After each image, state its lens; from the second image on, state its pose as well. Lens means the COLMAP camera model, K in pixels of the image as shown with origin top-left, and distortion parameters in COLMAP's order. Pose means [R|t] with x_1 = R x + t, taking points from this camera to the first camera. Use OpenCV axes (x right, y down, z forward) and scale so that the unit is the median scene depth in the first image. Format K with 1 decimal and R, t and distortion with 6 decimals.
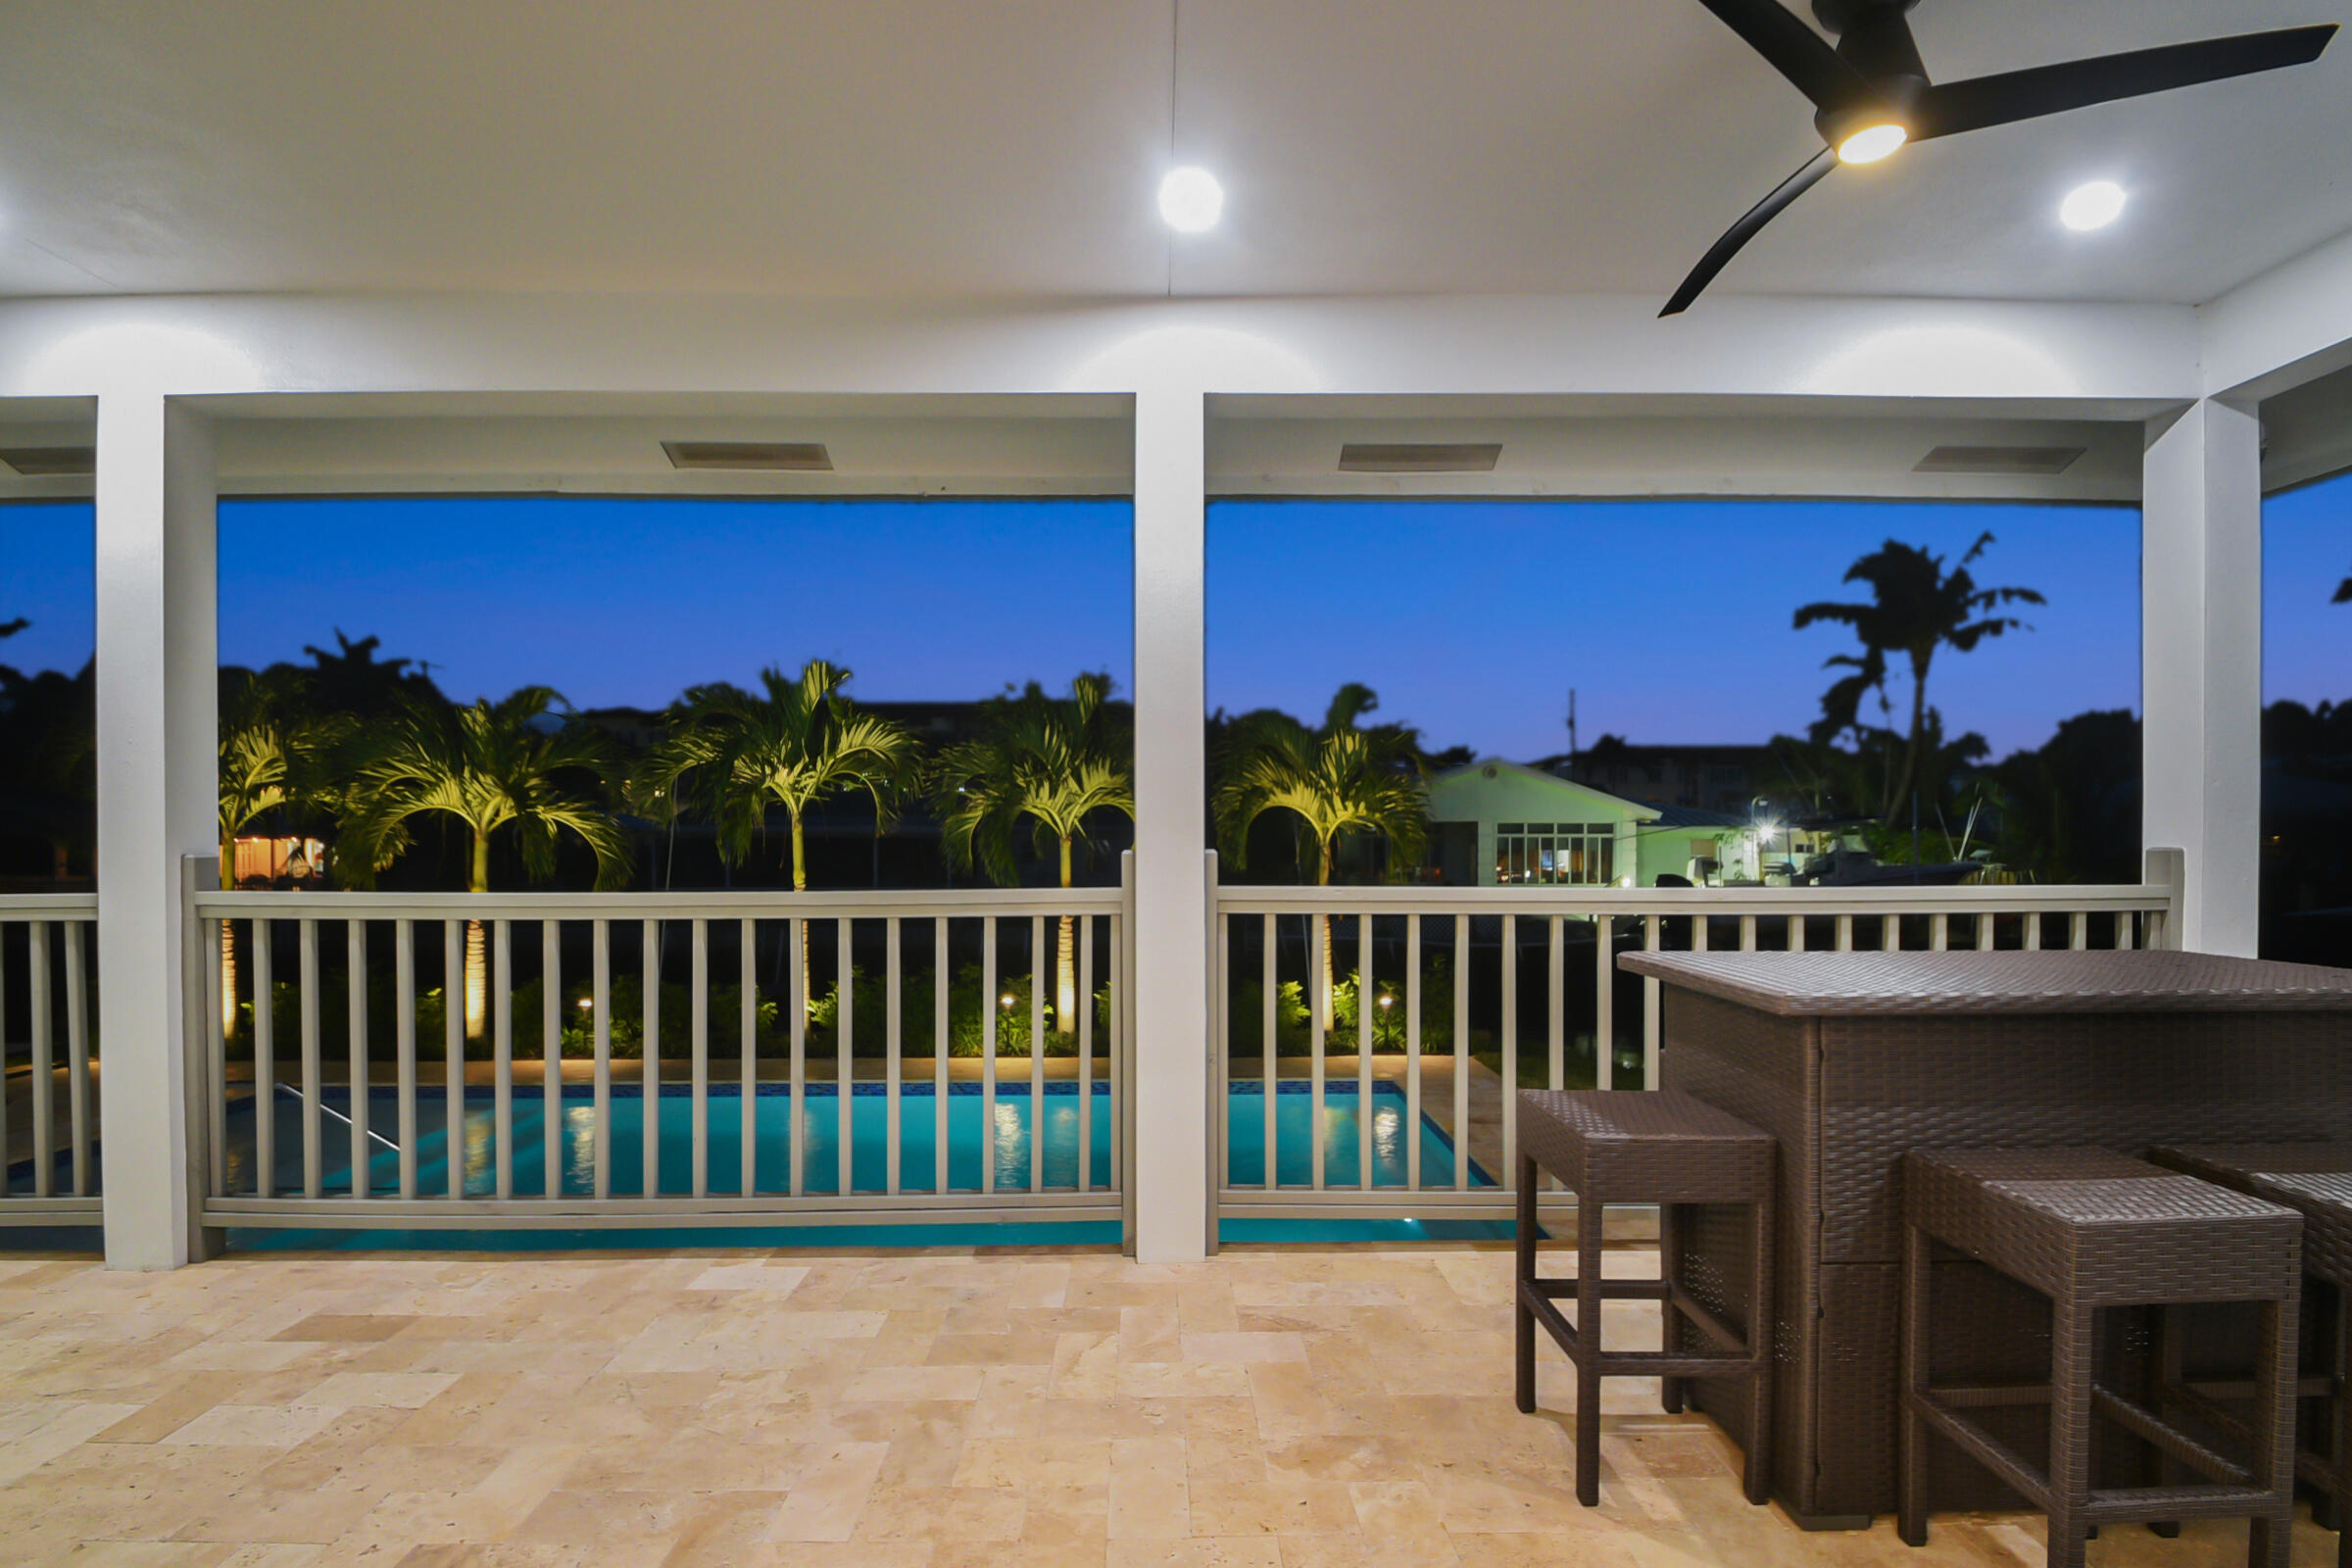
lens RADIAL K [[1028.2, 0, 1147.5], [0, 1028.2, 847.0], [0, 0, 1]] dist [0.017967, -0.016308]
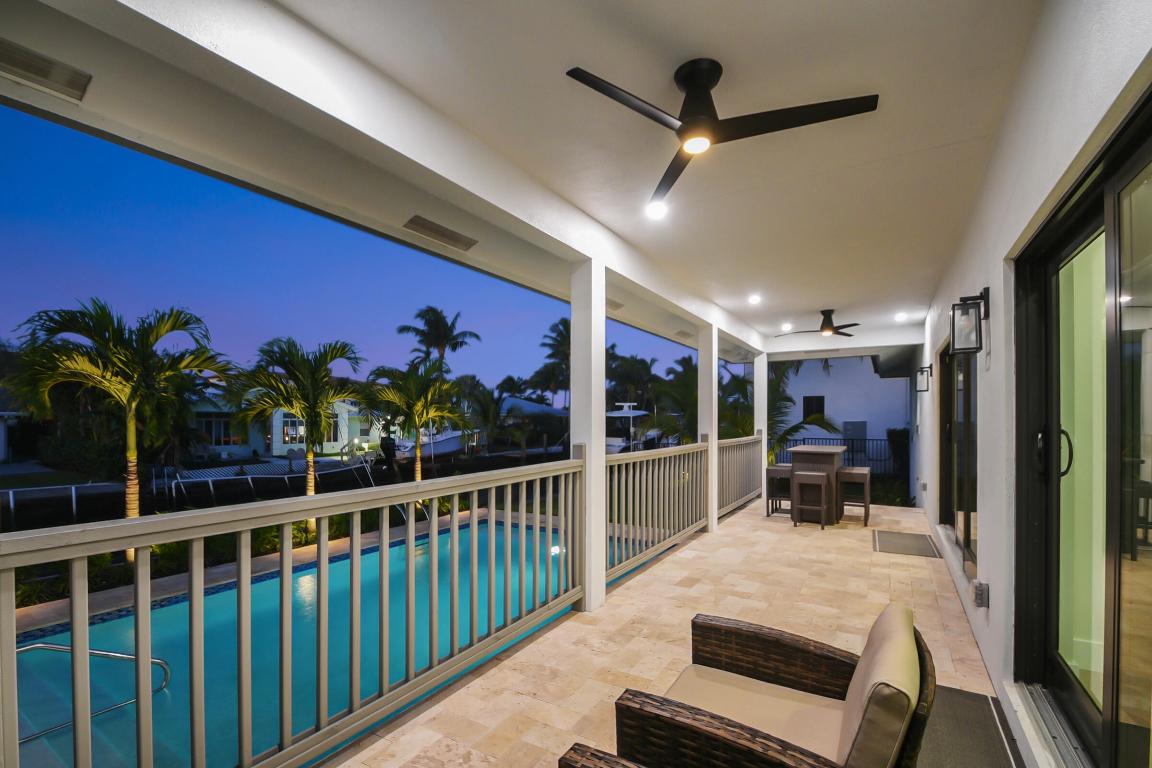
lens RADIAL K [[511.7, 0, 557.1], [0, 511.7, 384.7], [0, 0, 1]] dist [0.026732, 0.000024]
pose [[0.546558, 0.052471, 0.835776, -0.660026], [0.008626, 0.997629, -0.068273, -0.019767], [-0.837377, 0.044525, 0.544810, 0.109489]]
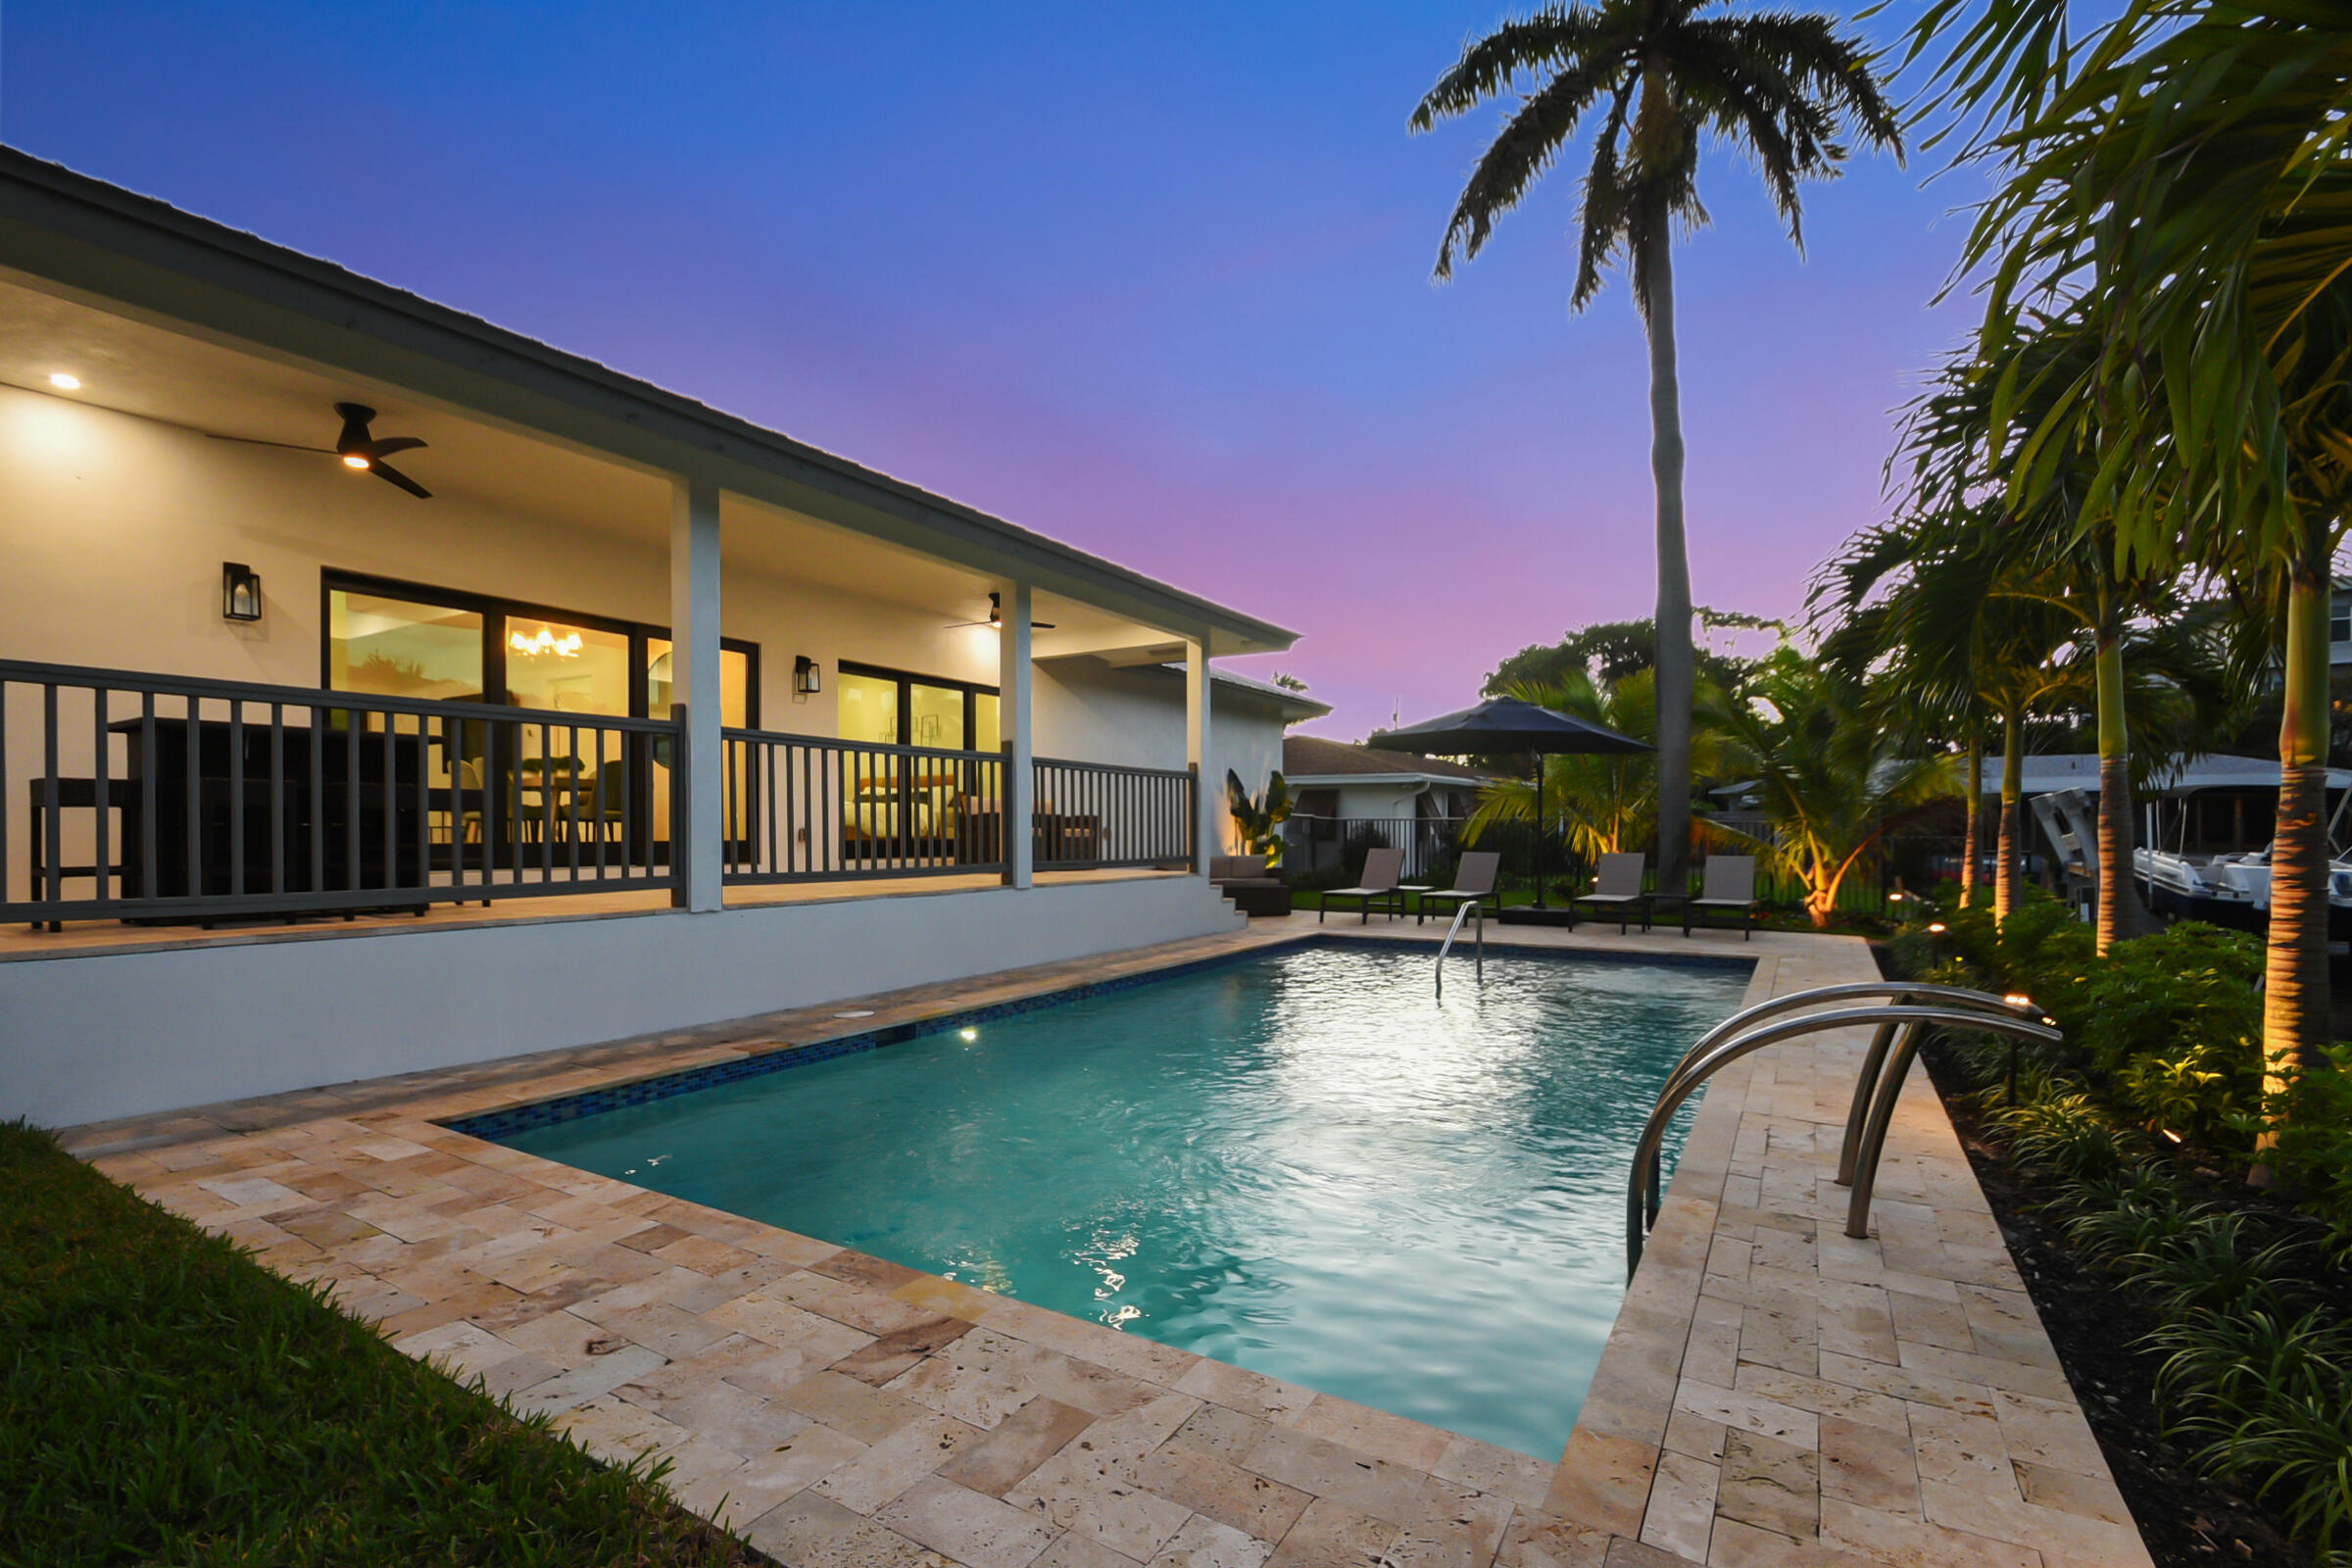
lens RADIAL K [[1057.8, 0, 1160.6], [0, 1057.8, 822.6], [0, 0, 1]] dist [0.011484, -0.016519]
pose [[-0.516078, -0.007000, -0.856513, 0.419384], [-0.007832, 0.999963, -0.003453, 0.075681], [0.856506, 0.004926, -0.516113, 0.910158]]
